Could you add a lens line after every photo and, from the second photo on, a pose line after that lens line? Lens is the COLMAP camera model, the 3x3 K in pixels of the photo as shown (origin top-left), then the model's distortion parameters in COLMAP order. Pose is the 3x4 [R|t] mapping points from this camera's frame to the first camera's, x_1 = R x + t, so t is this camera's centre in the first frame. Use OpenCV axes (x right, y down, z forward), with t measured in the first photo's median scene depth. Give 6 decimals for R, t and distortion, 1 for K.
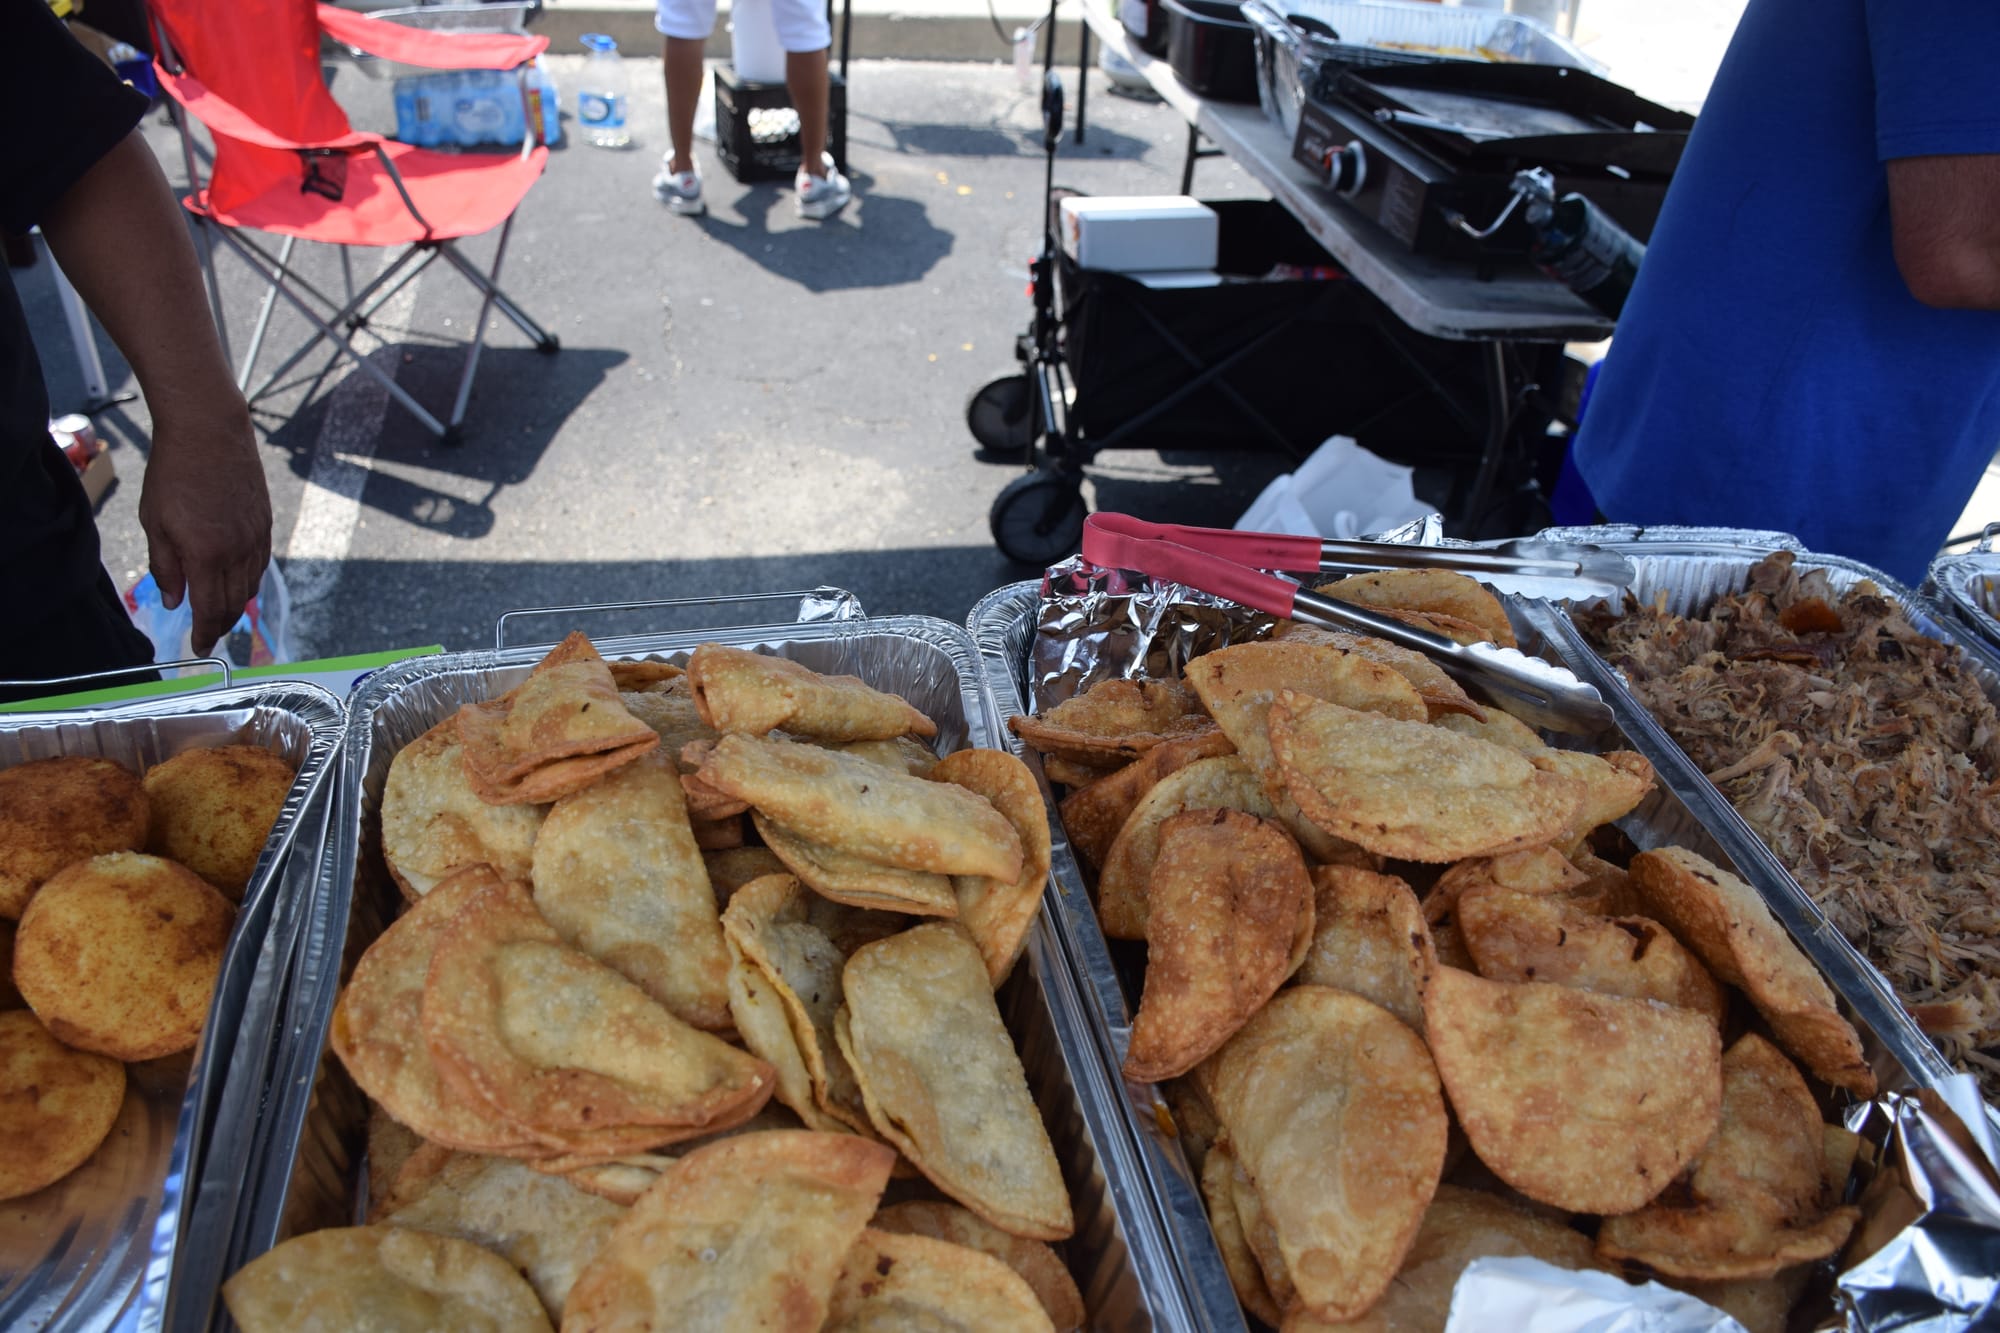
lens RADIAL K [[1564.9, 0, 1002.3], [0, 1564.9, 686.4], [0, 0, 1]] dist [-0.149223, 0.109518]
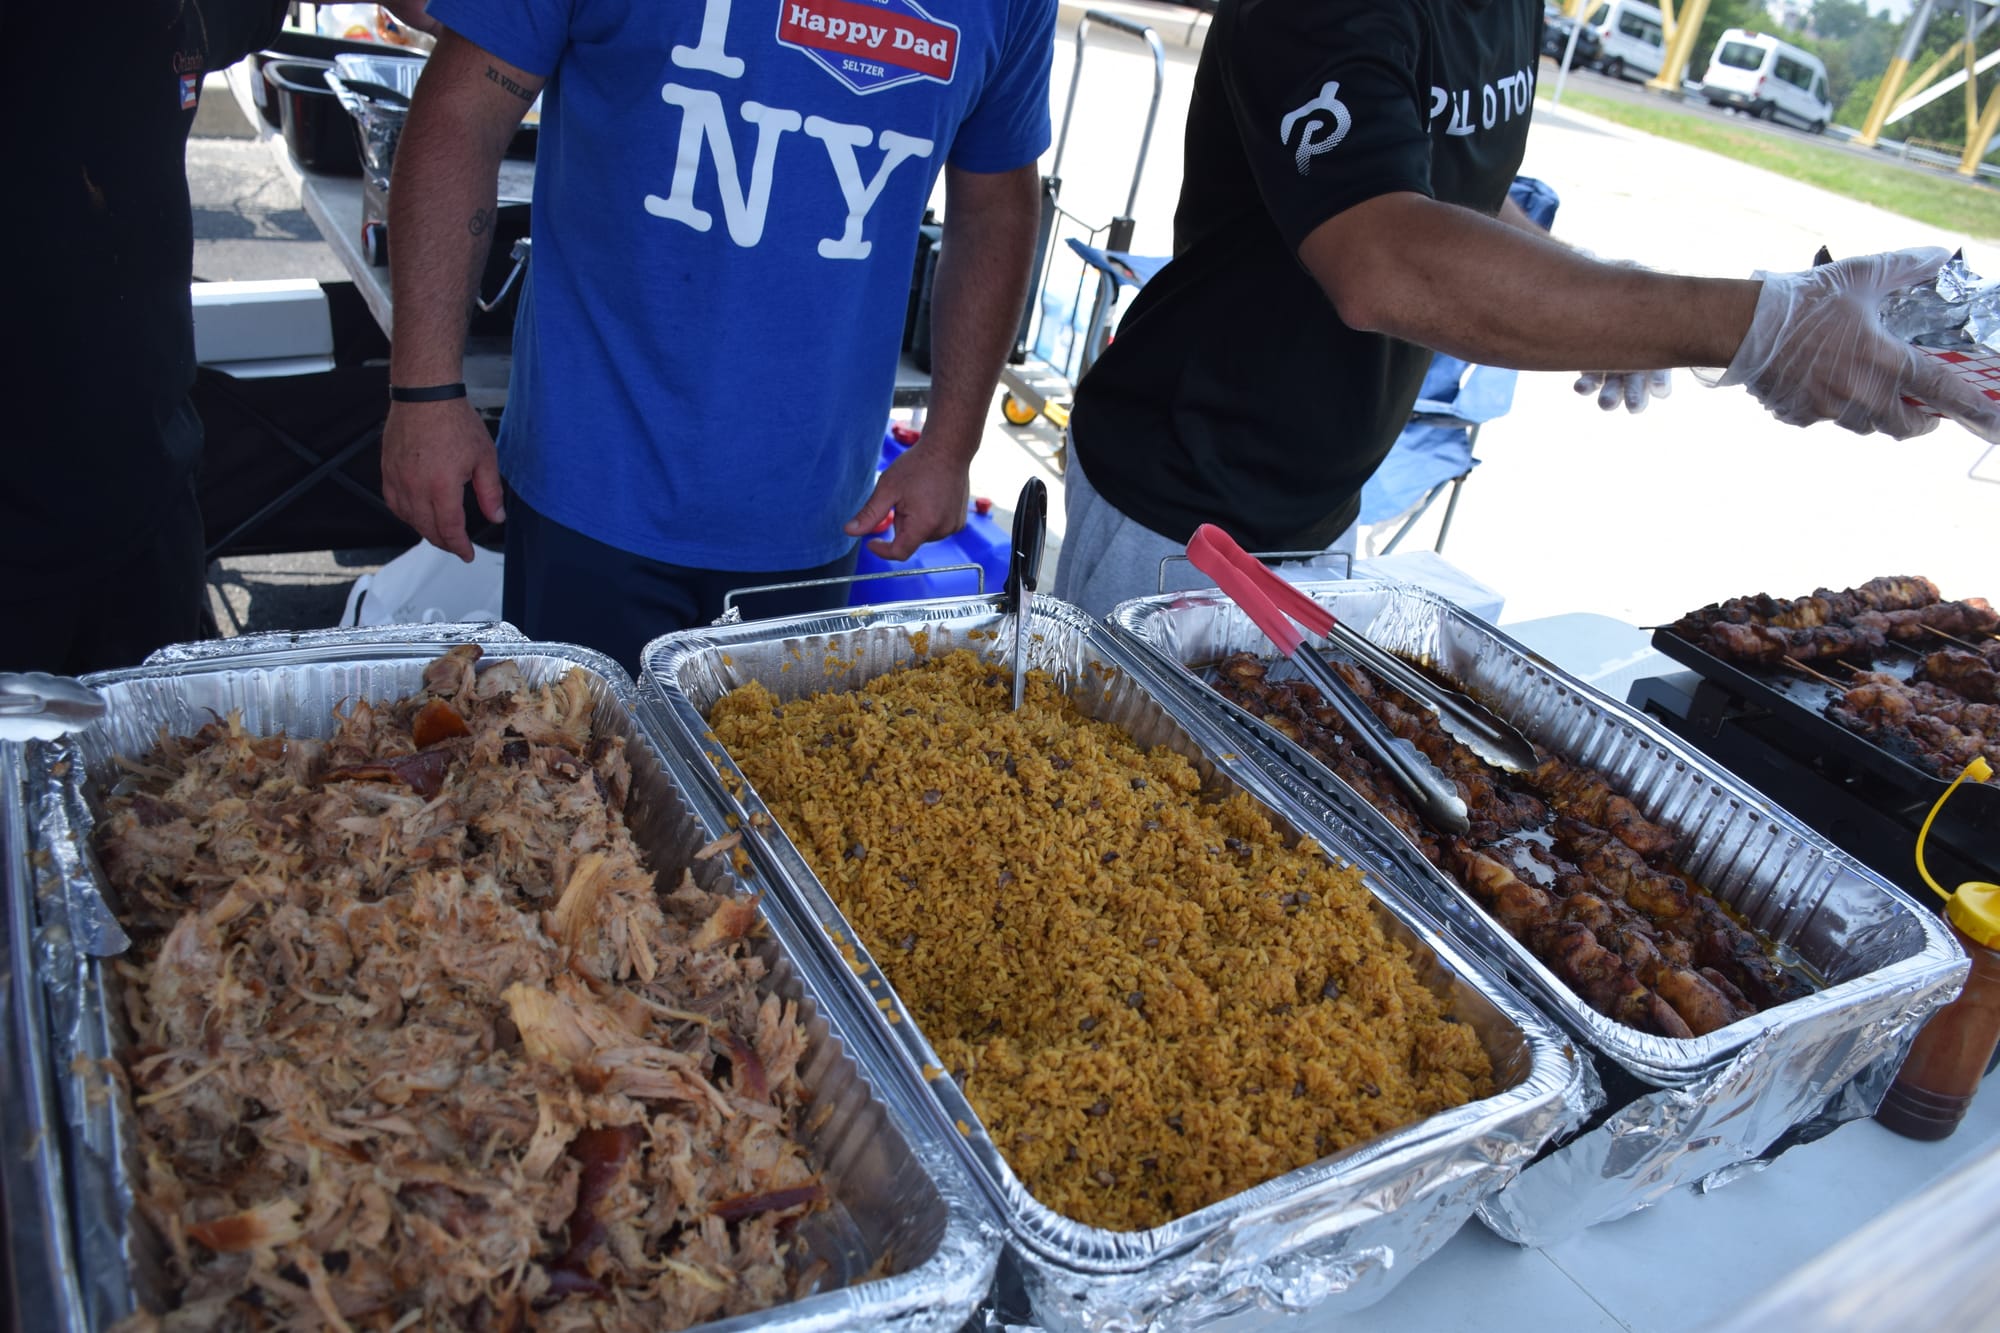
lens RADIAL K [[1564.9, 0, 1002.3], [0, 1564.9, 686.4], [0, 0, 1]] dist [-0.149223, 0.109518]
pose [[0.936703, -0.089627, 0.338460, 0.350344], [0.105537, 0.993997, -0.028858, -0.003833], [-0.333841, 0.062751, 0.940538, 0.030052]]
